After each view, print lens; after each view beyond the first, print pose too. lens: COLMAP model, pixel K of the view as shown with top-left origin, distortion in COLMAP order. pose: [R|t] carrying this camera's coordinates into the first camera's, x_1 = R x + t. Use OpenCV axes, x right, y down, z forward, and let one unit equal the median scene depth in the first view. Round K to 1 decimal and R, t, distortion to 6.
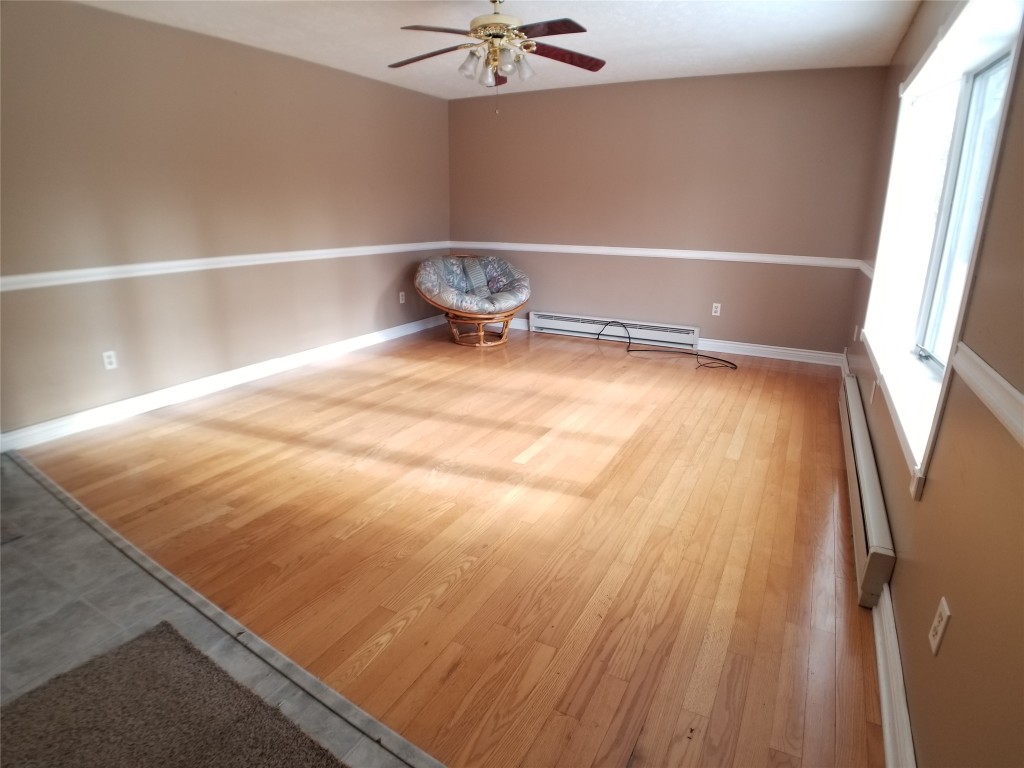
lens RADIAL K [[549.2, 0, 514.9], [0, 549.2, 380.9], [0, 0, 1]] dist [-0.091624, 0.013024]
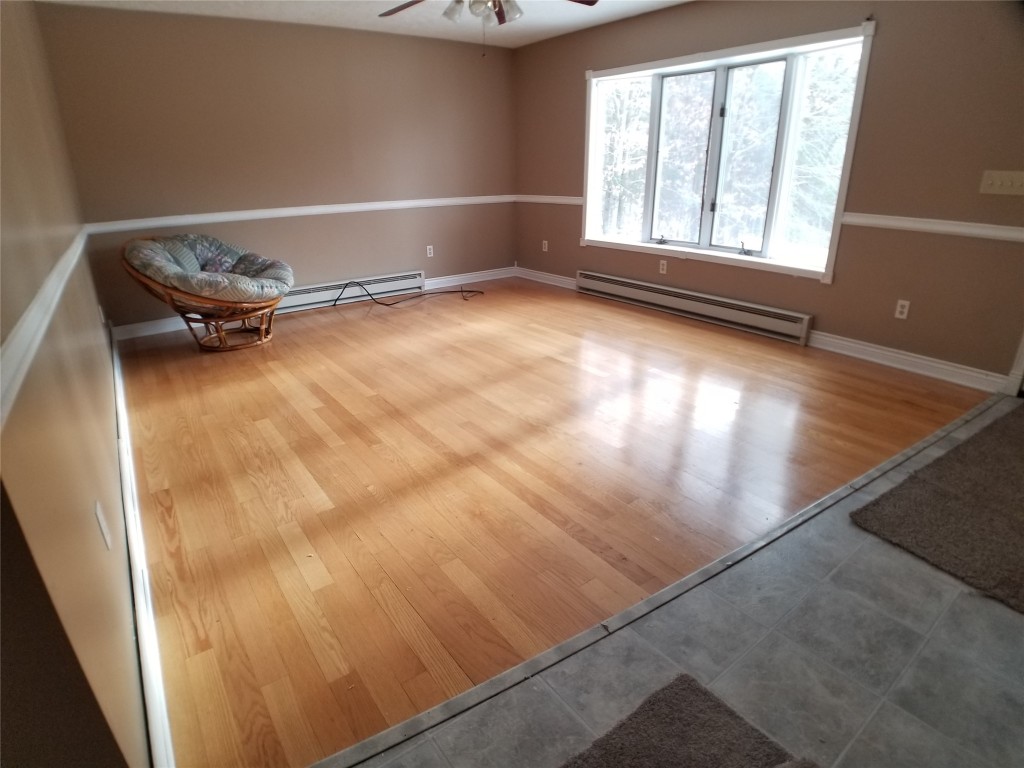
lens RADIAL K [[549.2, 0, 514.9], [0, 549.2, 380.9], [0, 0, 1]] dist [-0.091624, 0.013024]
pose [[0.430237, -0.335316, 0.838129, -0.620412], [0.277044, 0.932693, 0.230934, -0.097812], [-0.859152, 0.132843, 0.494176, 0.337815]]
